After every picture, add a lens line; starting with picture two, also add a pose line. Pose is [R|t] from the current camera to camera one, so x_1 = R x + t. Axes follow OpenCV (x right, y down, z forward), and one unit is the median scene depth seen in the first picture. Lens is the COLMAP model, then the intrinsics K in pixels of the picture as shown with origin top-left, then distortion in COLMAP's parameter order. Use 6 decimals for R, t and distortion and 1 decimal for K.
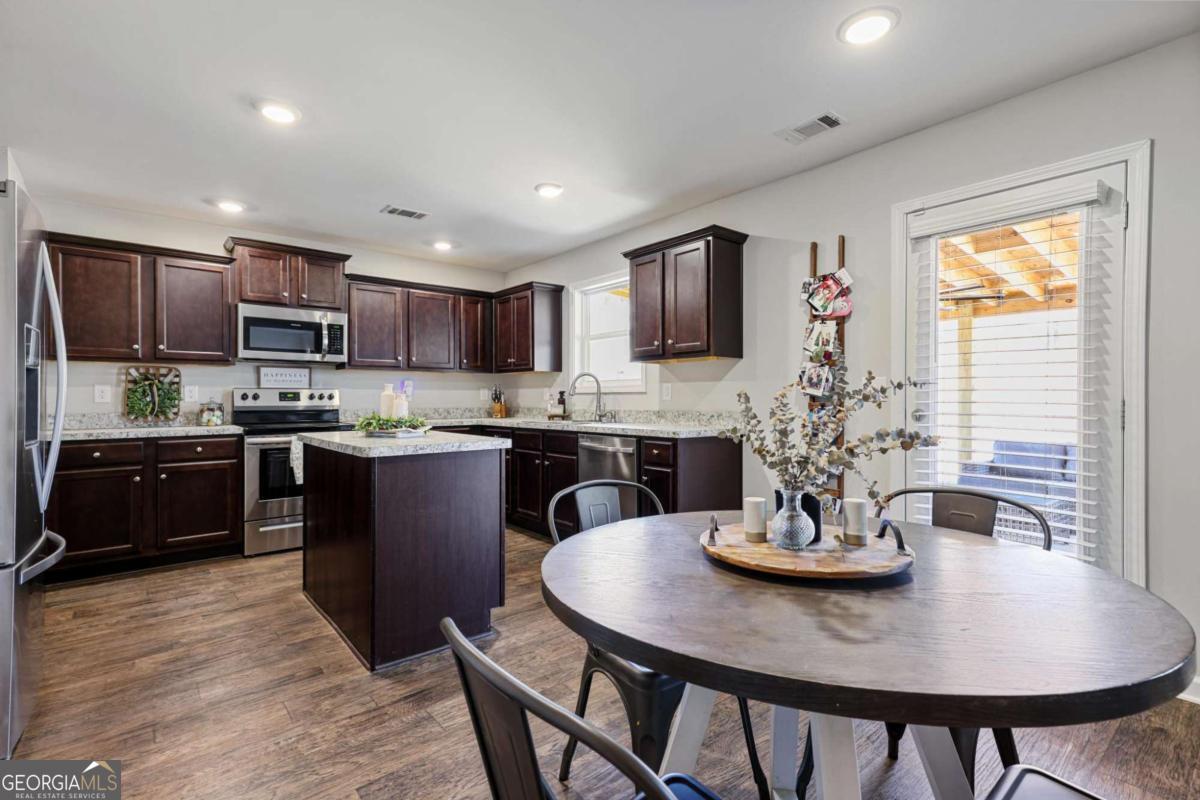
lens RADIAL K [[559.4, 0, 610.3], [0, 559.4, 395.5], [0, 0, 1]] dist [0.022129, 0.000945]
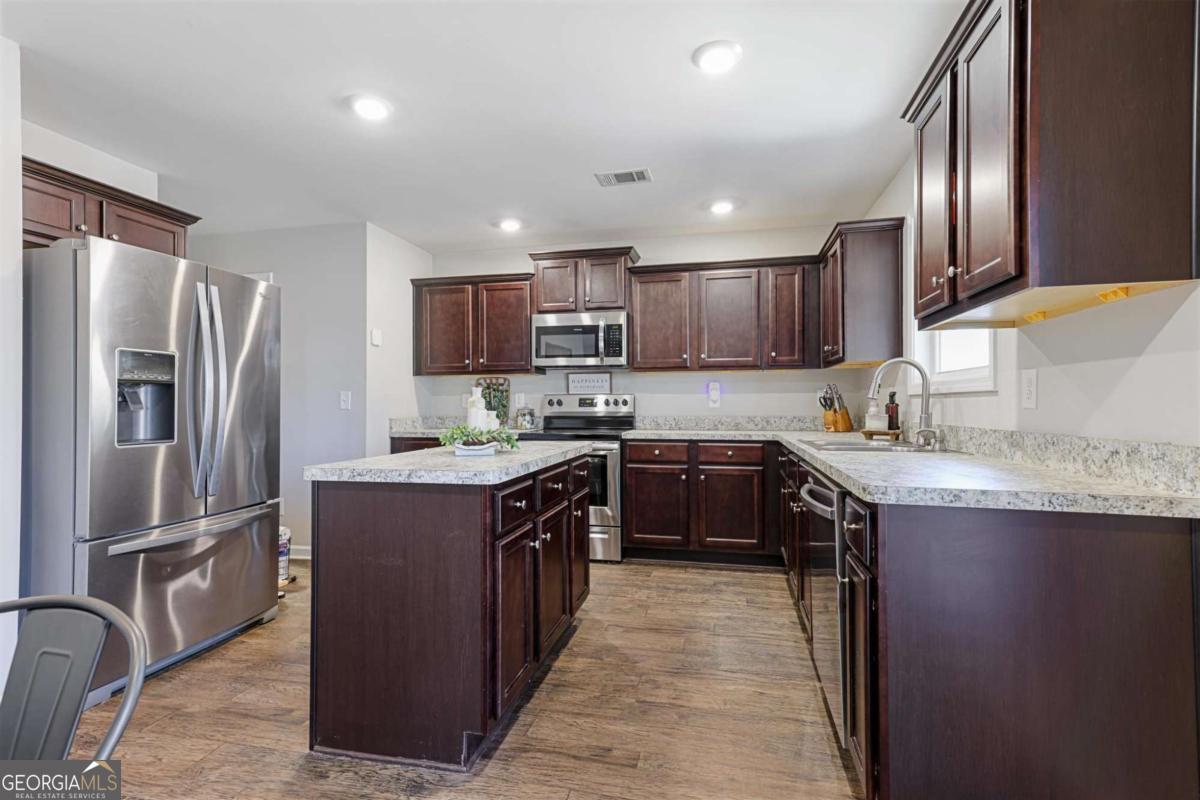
lens RADIAL K [[559.4, 0, 599.2], [0, 559.4, 400.1], [0, 0, 1]] dist [0.022129, 0.000945]
pose [[0.603813, -0.006529, -0.797099, 0.250436], [0.006283, 0.999974, -0.003432, 0.001148], [0.797101, -0.002936, 0.603839, 0.457025]]
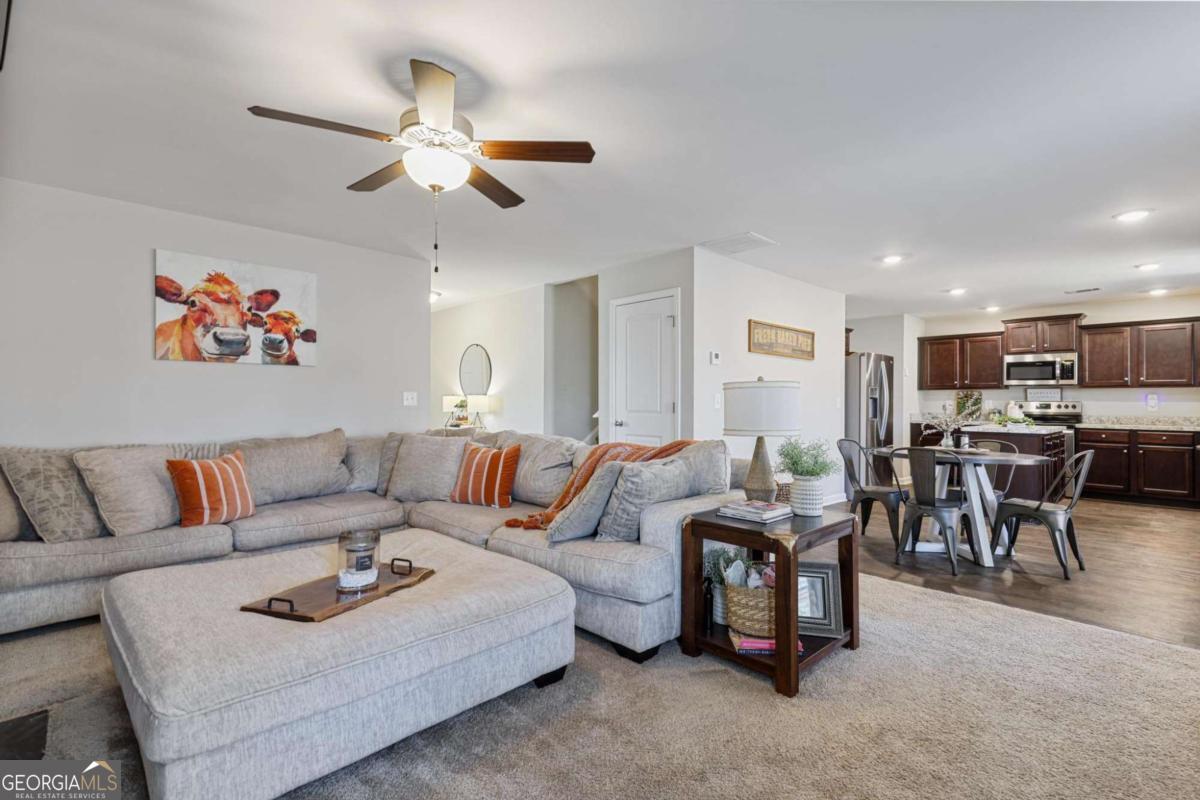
lens RADIAL K [[559.4, 0, 593.5], [0, 559.4, 397.3], [0, 0, 1]] dist [0.022129, 0.000945]
pose [[0.060932, -0.007694, -0.998112, 1.094771], [-0.002757, 0.999965, -0.007877, -0.008364], [0.998138, 0.003232, 0.060909, -0.449950]]
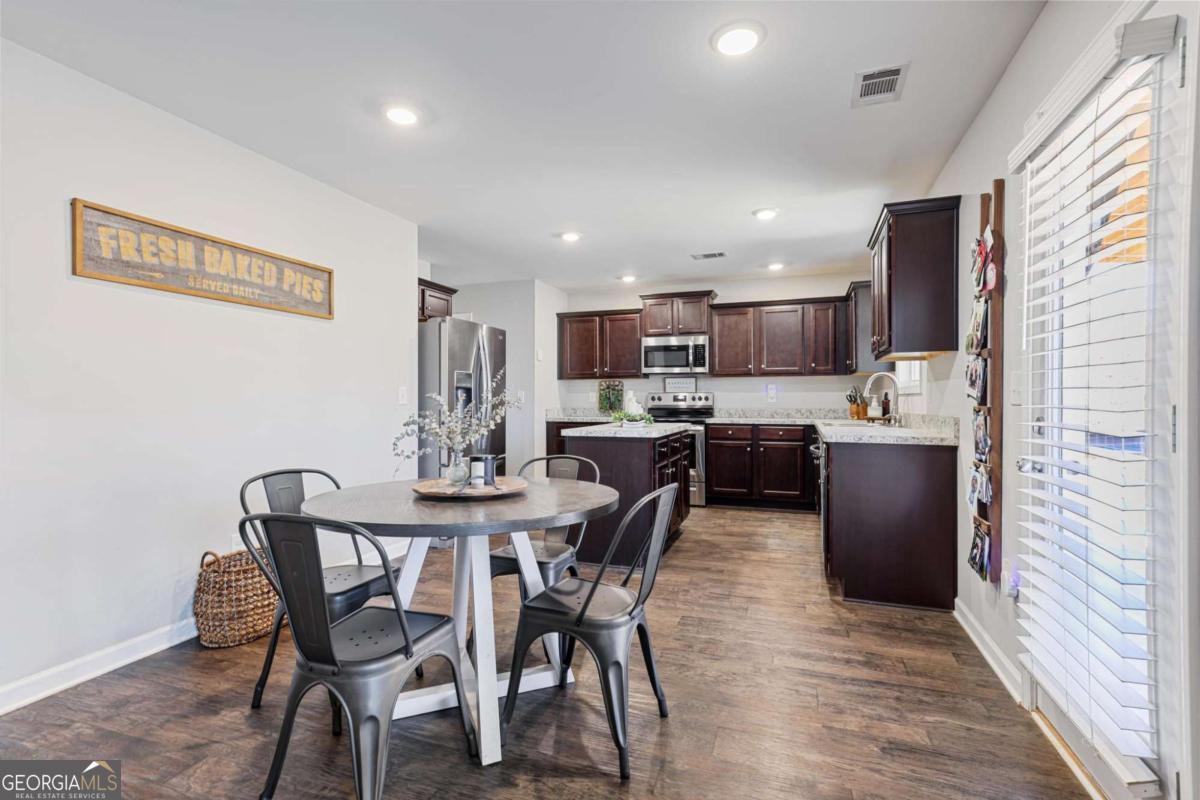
lens RADIAL K [[559.4, 0, 599.2], [0, 559.4, 397.8], [0, 0, 1]] dist [0.022129, 0.000945]
pose [[0.506431, -0.001636, -0.862279, 0.584590], [0.004889, 0.999988, 0.000974, -0.002213], [0.862266, -0.004709, 0.506433, 0.126847]]
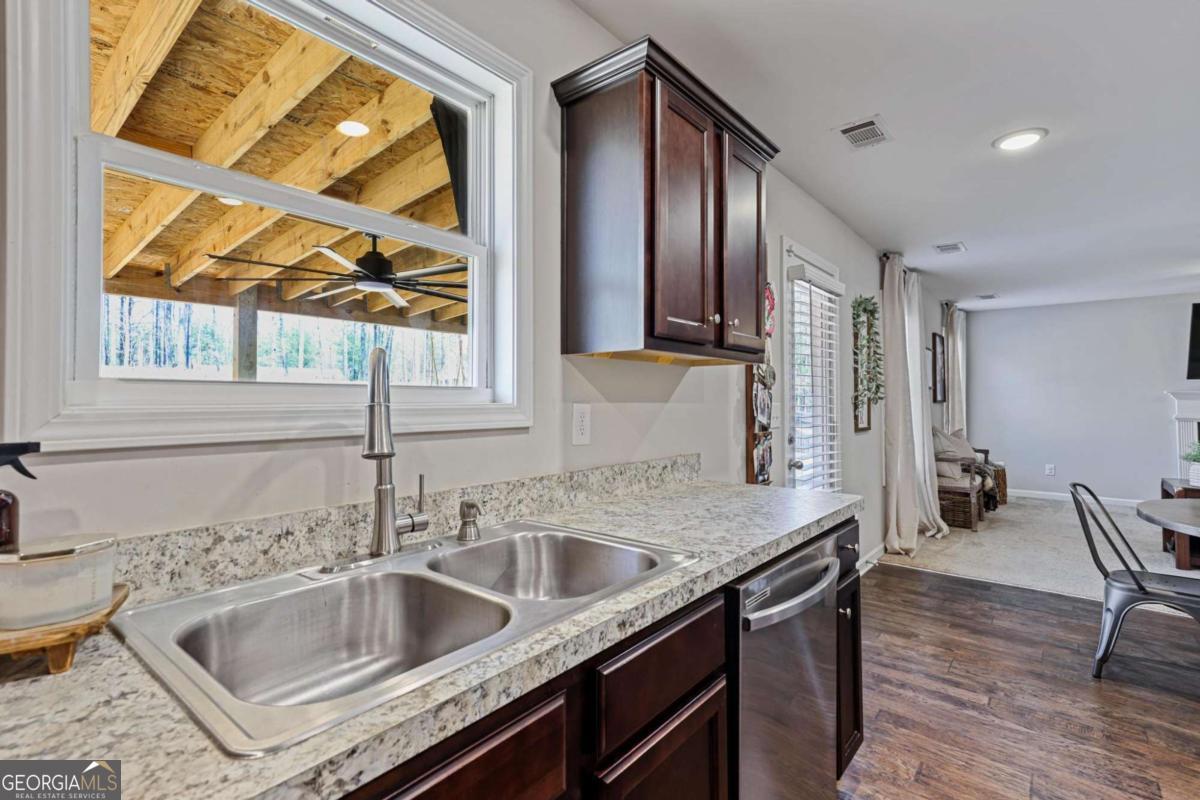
lens RADIAL K [[559.4, 0, 603.3], [0, 559.4, 389.8], [0, 0, 1]] dist [0.022129, 0.000945]
pose [[-0.187240, 0.019072, 0.982129, -0.308303], [-0.008550, 0.999742, -0.021044, -0.023792], [-0.982277, -0.012338, -0.187028, 1.052981]]
